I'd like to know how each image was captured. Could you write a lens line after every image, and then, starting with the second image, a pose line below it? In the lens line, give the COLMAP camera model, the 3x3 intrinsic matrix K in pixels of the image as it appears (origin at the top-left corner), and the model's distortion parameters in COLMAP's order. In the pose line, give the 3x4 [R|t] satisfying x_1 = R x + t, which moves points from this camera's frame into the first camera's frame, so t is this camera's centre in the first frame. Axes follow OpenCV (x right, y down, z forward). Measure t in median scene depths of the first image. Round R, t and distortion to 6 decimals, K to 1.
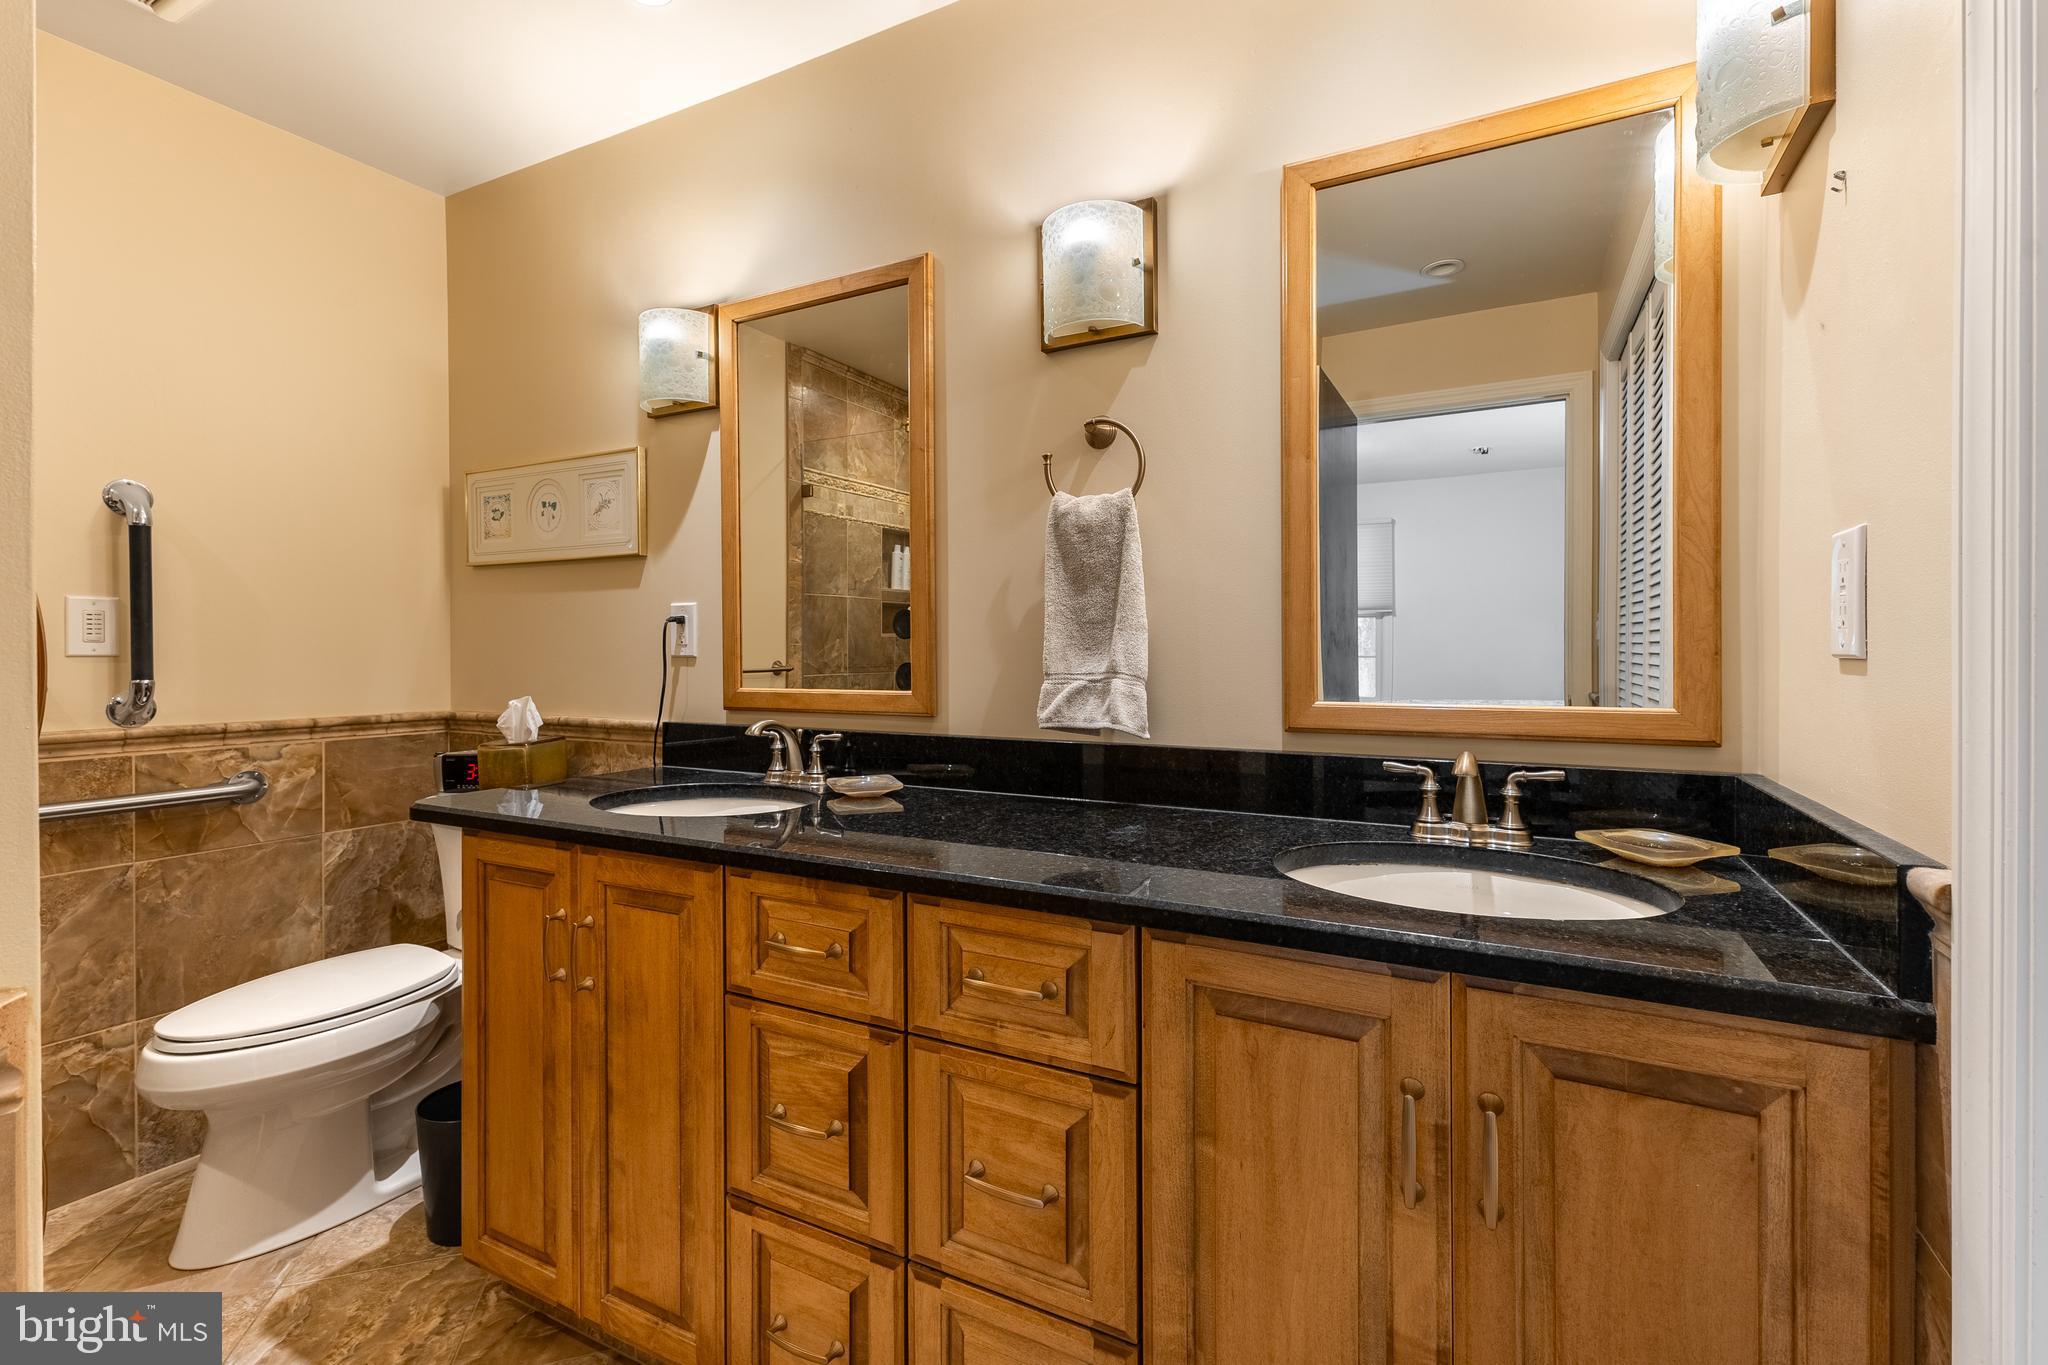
lens RADIAL K [[930.4, 0, 1022.3], [0, 930.4, 681.2], [0, 0, 1]] dist [0.008936, -0.000863]
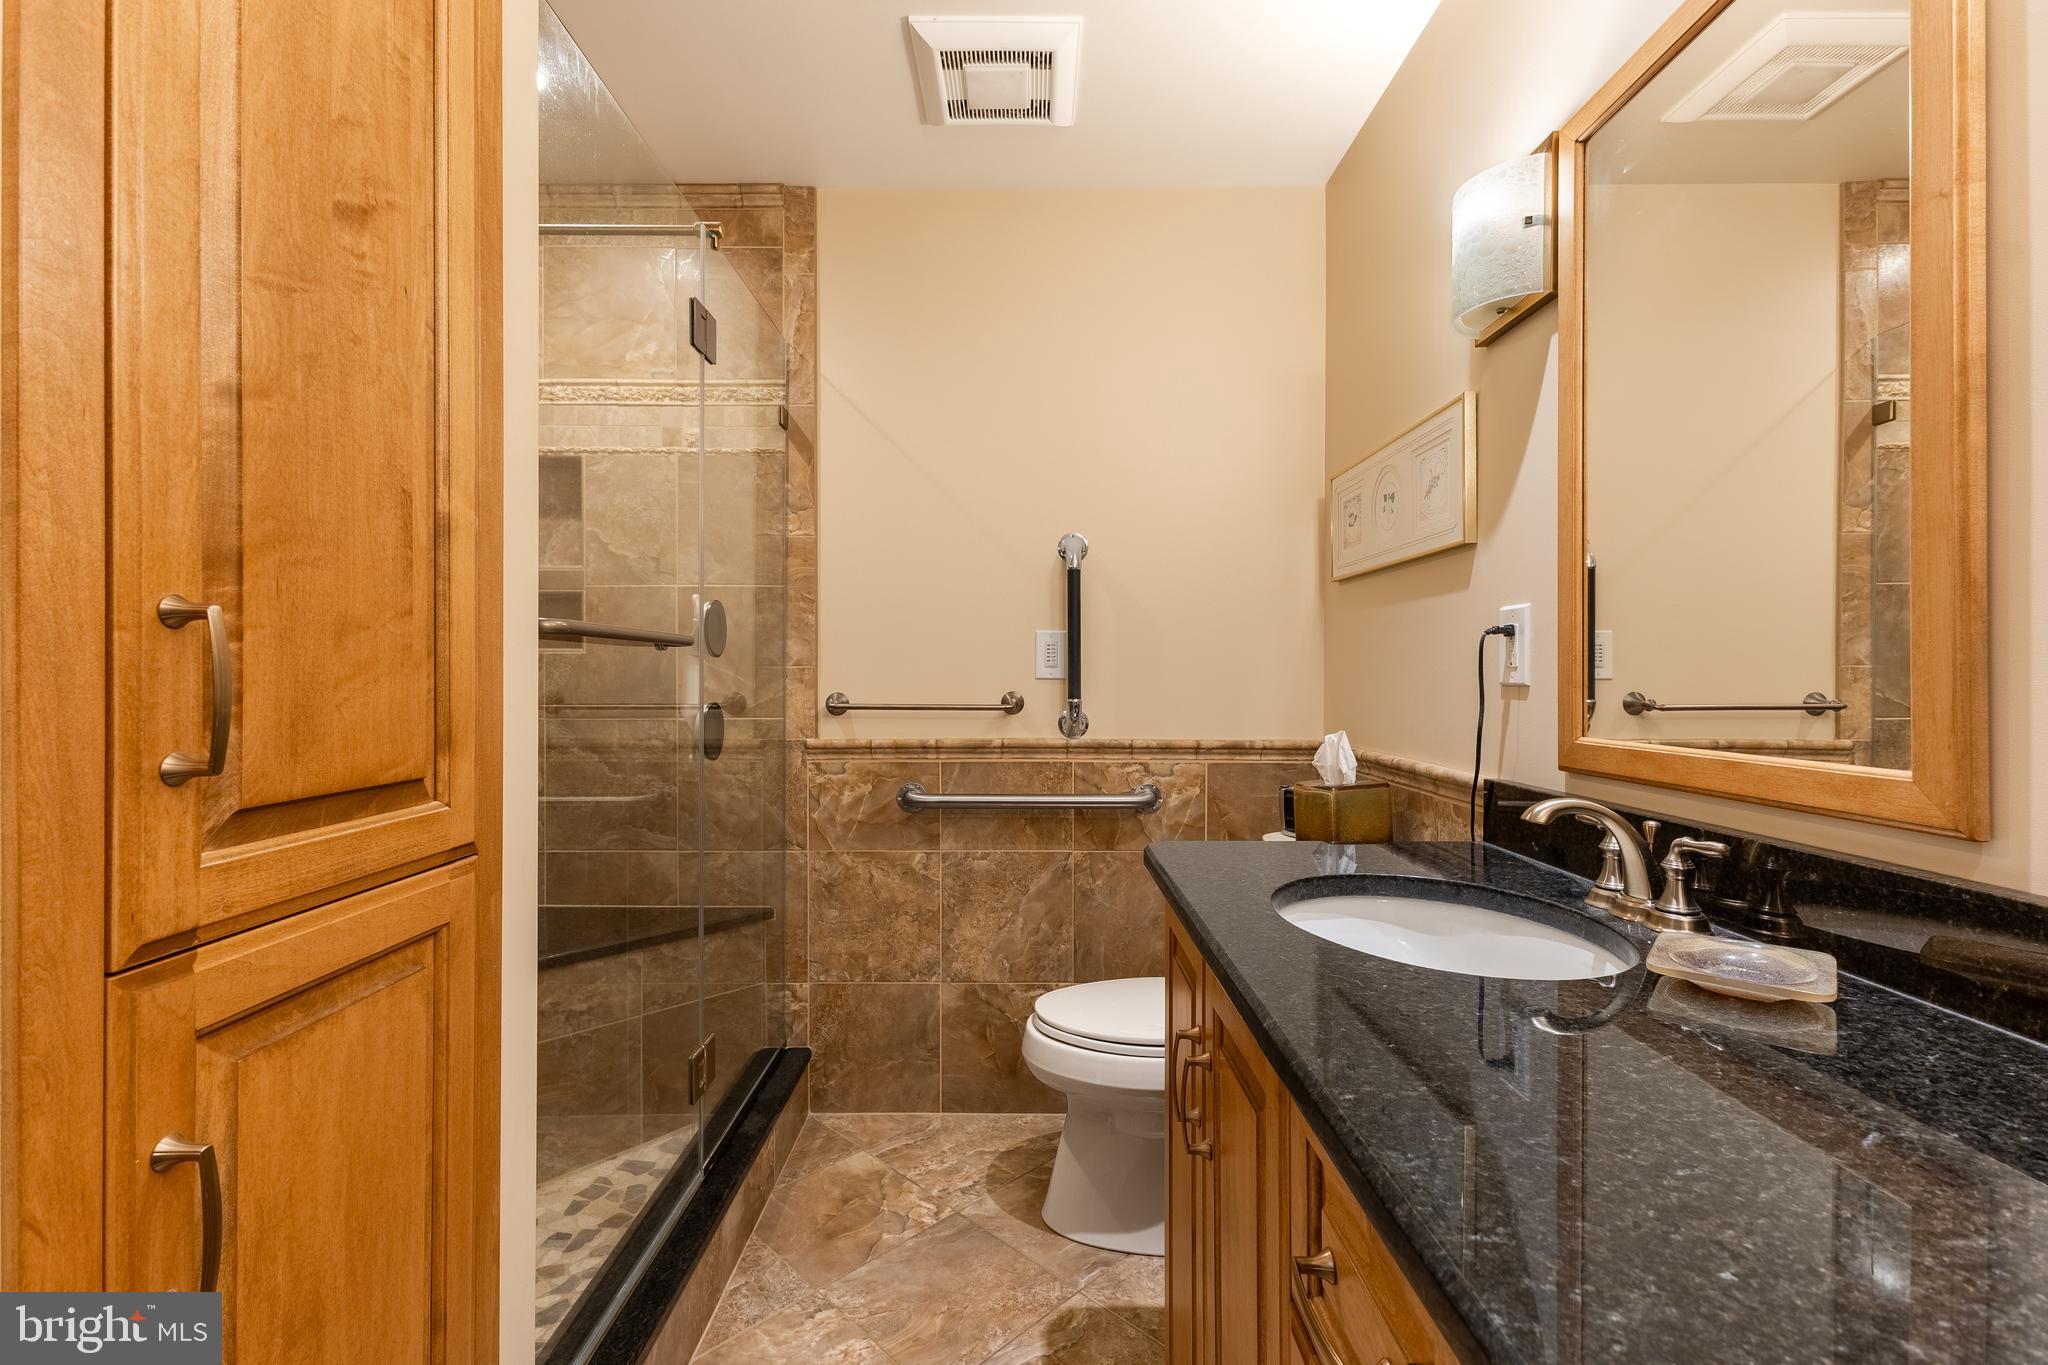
lens RADIAL K [[912.7, 0, 1024.0], [0, 912.7, 682.5], [0, 0, 1]] dist [0.008614, -0.001216]
pose [[0.475915, 0.009558, -0.879439, 0.049076], [-0.031568, 0.999482, -0.006221, -0.012843], [0.878924, 0.030723, 0.475971, 0.372920]]
